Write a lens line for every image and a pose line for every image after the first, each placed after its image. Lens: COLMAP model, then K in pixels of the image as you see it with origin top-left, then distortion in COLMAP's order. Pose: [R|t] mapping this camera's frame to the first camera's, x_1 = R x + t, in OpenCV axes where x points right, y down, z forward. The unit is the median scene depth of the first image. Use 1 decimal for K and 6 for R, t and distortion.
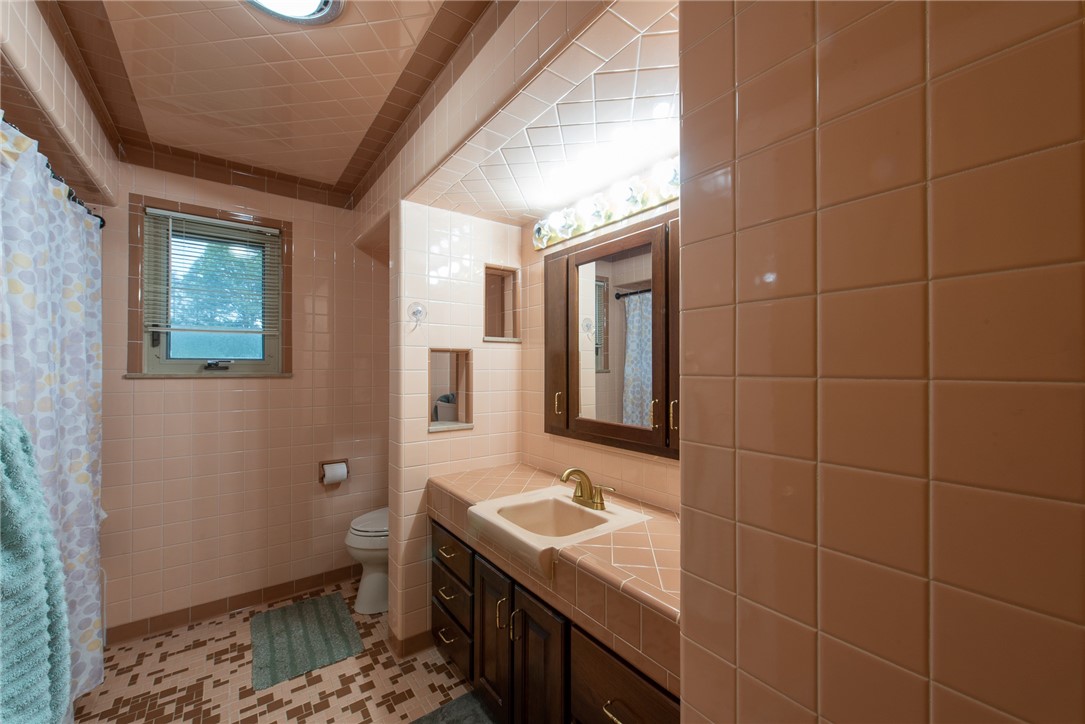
lens RADIAL K [[423.5, 0, 542.9], [0, 423.5, 365.2], [0, 0, 1]] dist [0.009753, -0.002060]
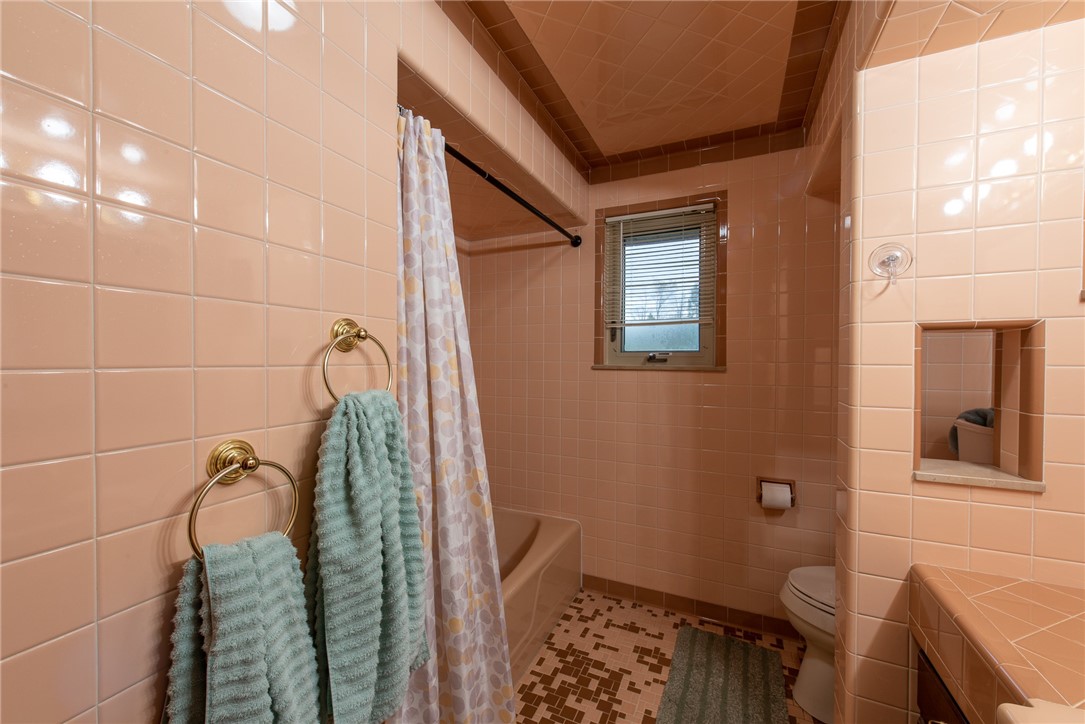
lens RADIAL K [[423.5, 0, 541.2], [0, 423.5, 366.6], [0, 0, 1]] dist [0.009753, -0.002060]
pose [[0.484939, 0.014815, -0.874423, -0.024711], [0.003305, 0.999818, 0.018773, 0.001684], [0.874542, -0.011994, 0.484802, 0.299023]]
